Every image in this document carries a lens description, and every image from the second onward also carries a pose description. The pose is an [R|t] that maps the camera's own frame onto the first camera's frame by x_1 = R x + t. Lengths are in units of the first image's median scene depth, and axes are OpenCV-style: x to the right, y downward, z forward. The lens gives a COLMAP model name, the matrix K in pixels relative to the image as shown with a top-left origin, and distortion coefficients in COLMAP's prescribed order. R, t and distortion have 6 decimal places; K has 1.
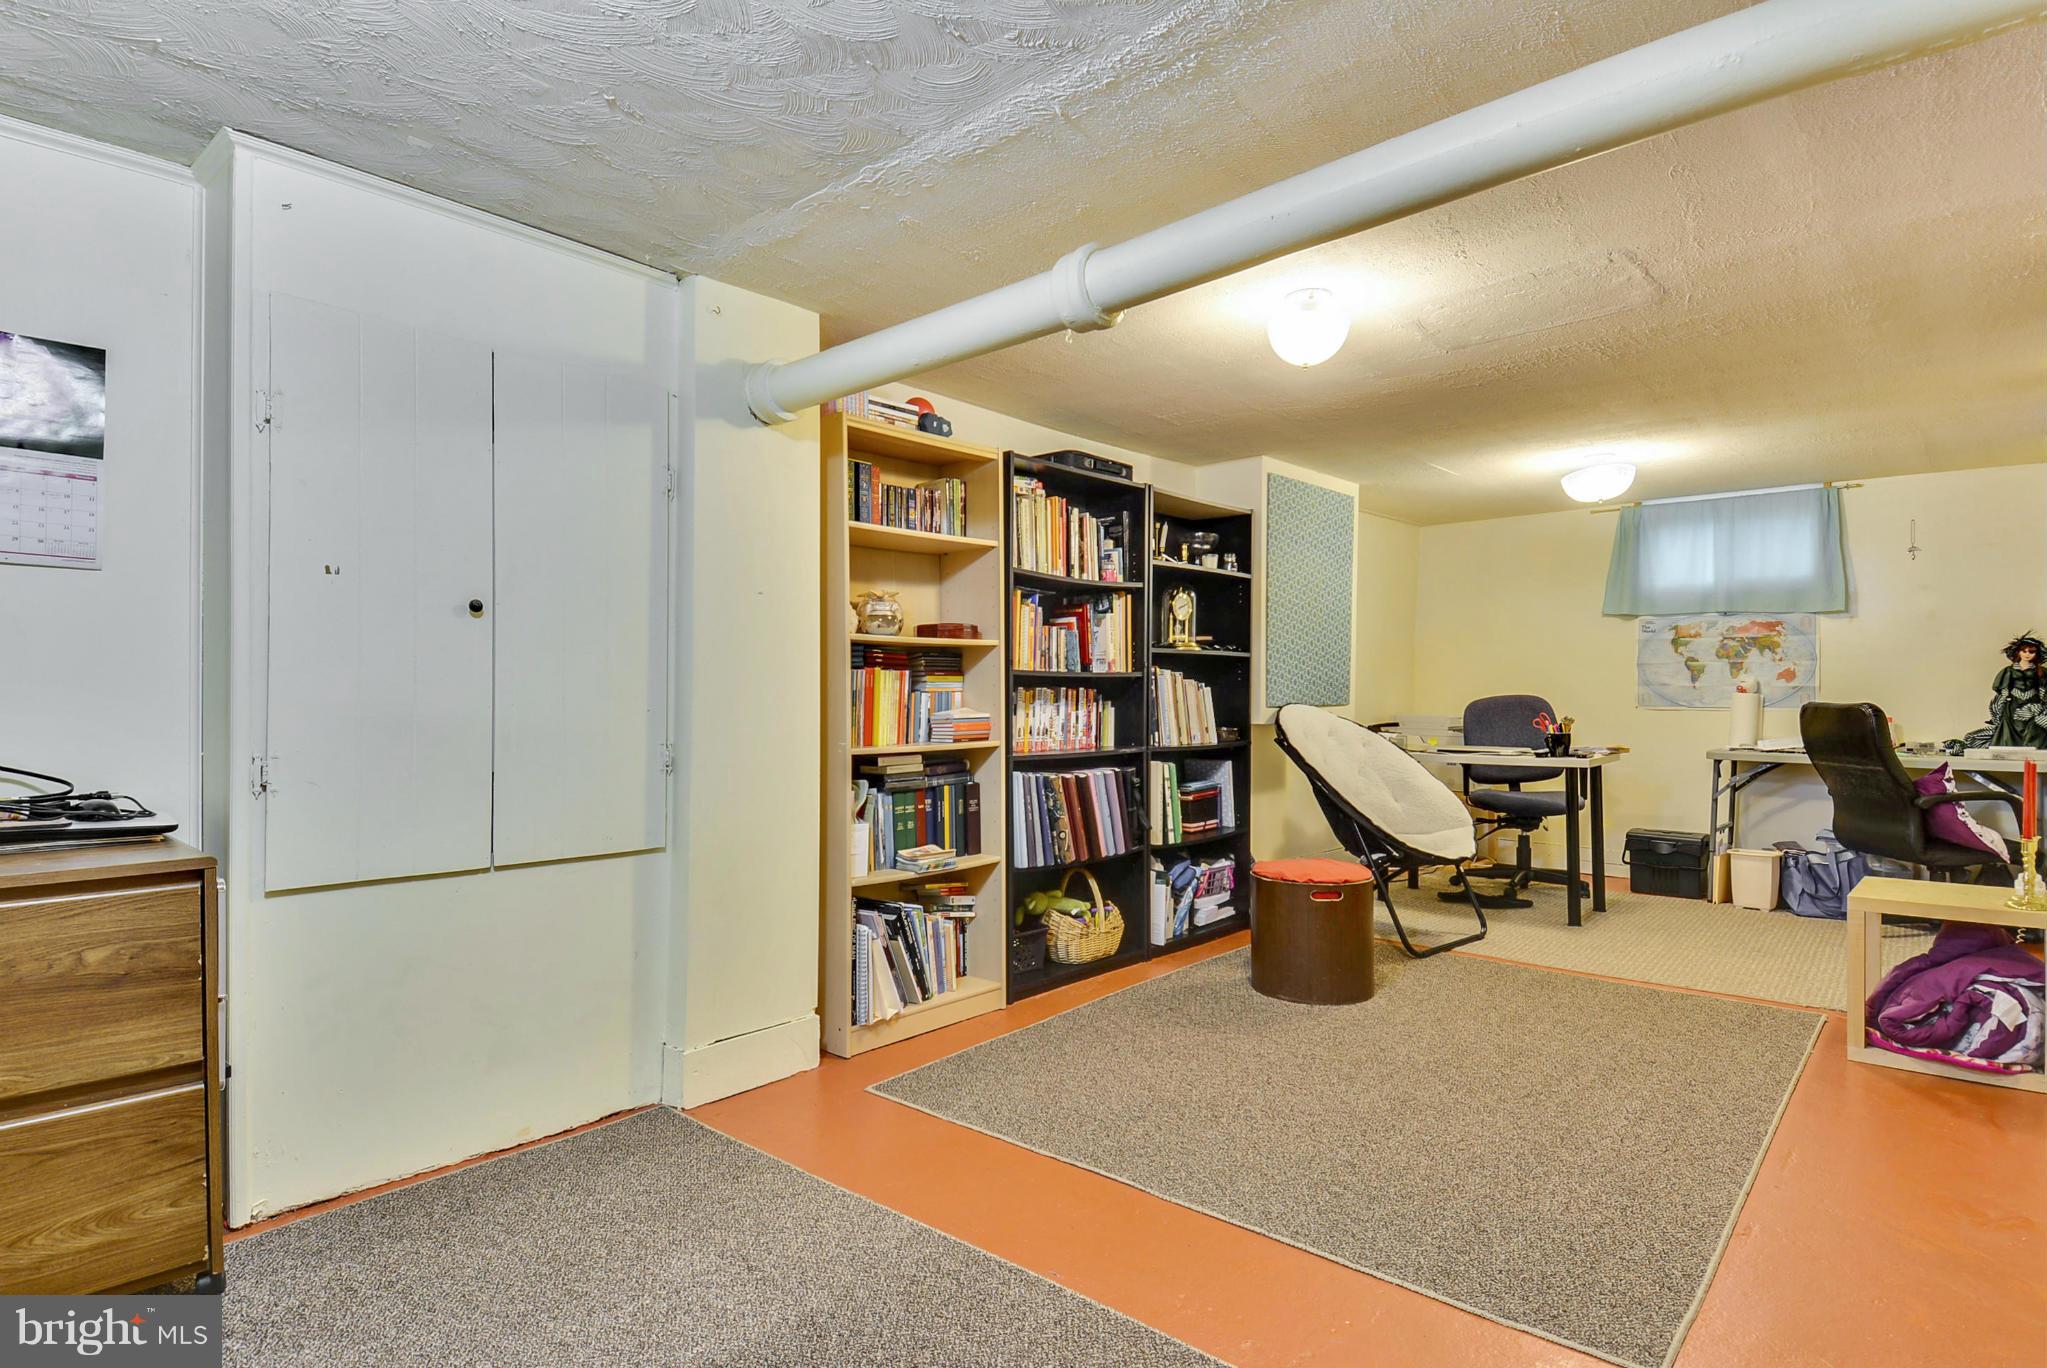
lens RADIAL K [[1063.7, 0, 1032.6], [0, 1063.7, 693.2], [0, 0, 1]] dist [0.050451, -0.048165]
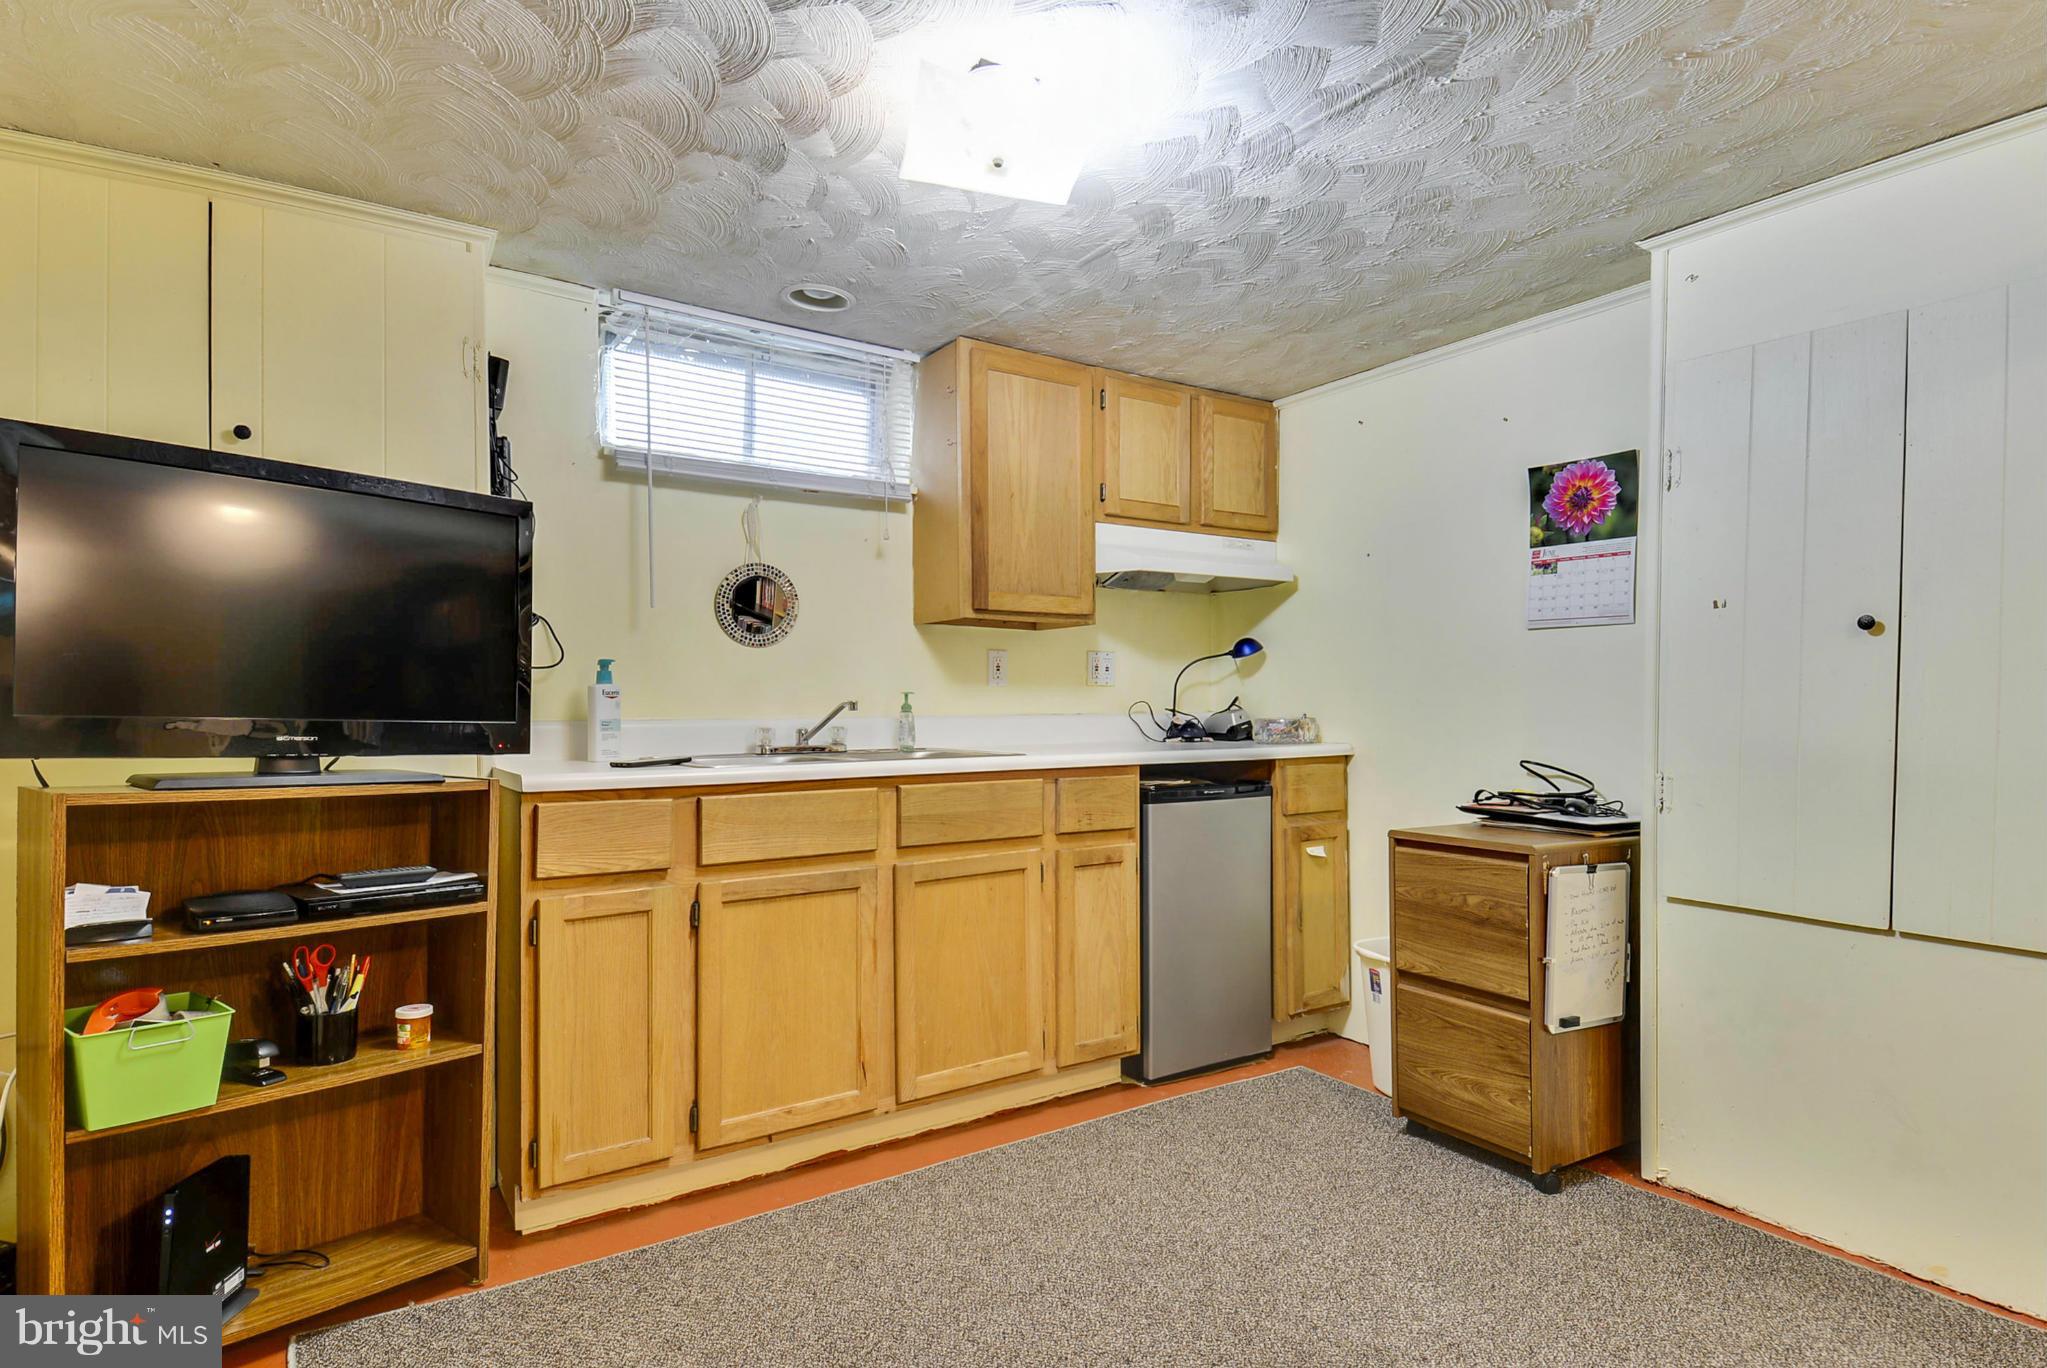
lens RADIAL K [[1063.7, 0, 1032.6], [0, 1063.7, 693.2], [0, 0, 1]] dist [0.050451, -0.048165]
pose [[-0.262476, -0.011972, -0.964864, 0.586419], [-0.002397, 0.999928, -0.011755, -0.014836], [0.964935, -0.000773, -0.262486, 0.685931]]
